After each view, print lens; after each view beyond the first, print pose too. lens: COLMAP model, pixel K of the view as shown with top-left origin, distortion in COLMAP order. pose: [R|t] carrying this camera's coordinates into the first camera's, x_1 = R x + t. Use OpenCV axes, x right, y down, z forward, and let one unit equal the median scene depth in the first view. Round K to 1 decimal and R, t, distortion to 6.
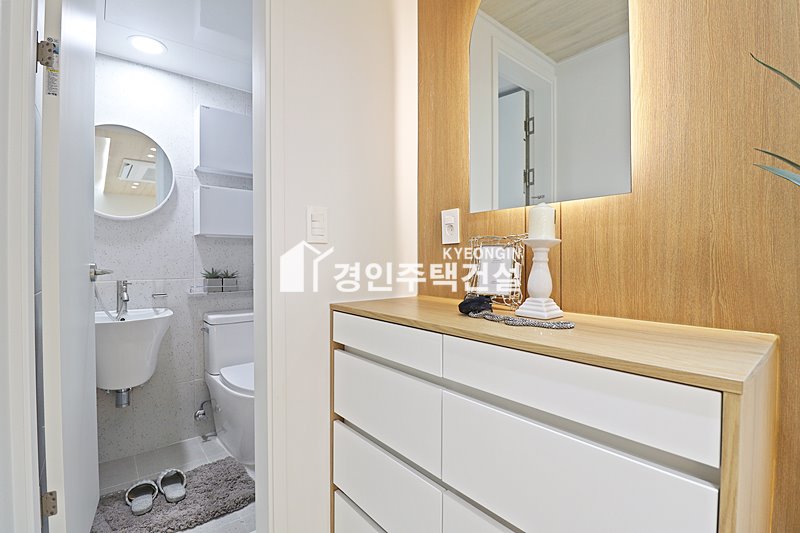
lens RADIAL K [[367.9, 0, 398.1], [0, 367.9, 266.4], [0, 0, 1]] dist [-0.004137, -0.011093]
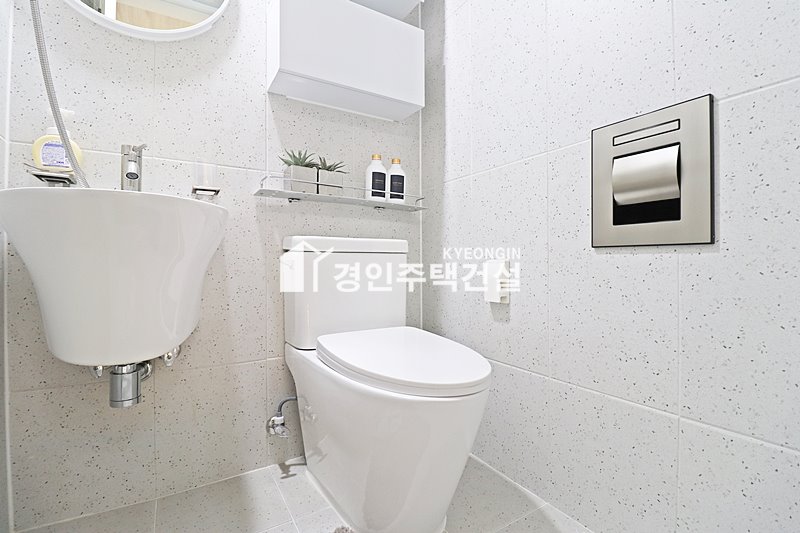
lens RADIAL K [[367.9, 0, 401.4], [0, 367.9, 264.8], [0, 0, 1]] dist [-0.004137, -0.011093]
pose [[0.991489, 0.000194, -0.130188, -0.293812], [-0.000612, 0.999995, -0.003173, 0.176049], [0.130186, 0.003226, 0.991484, 0.498171]]
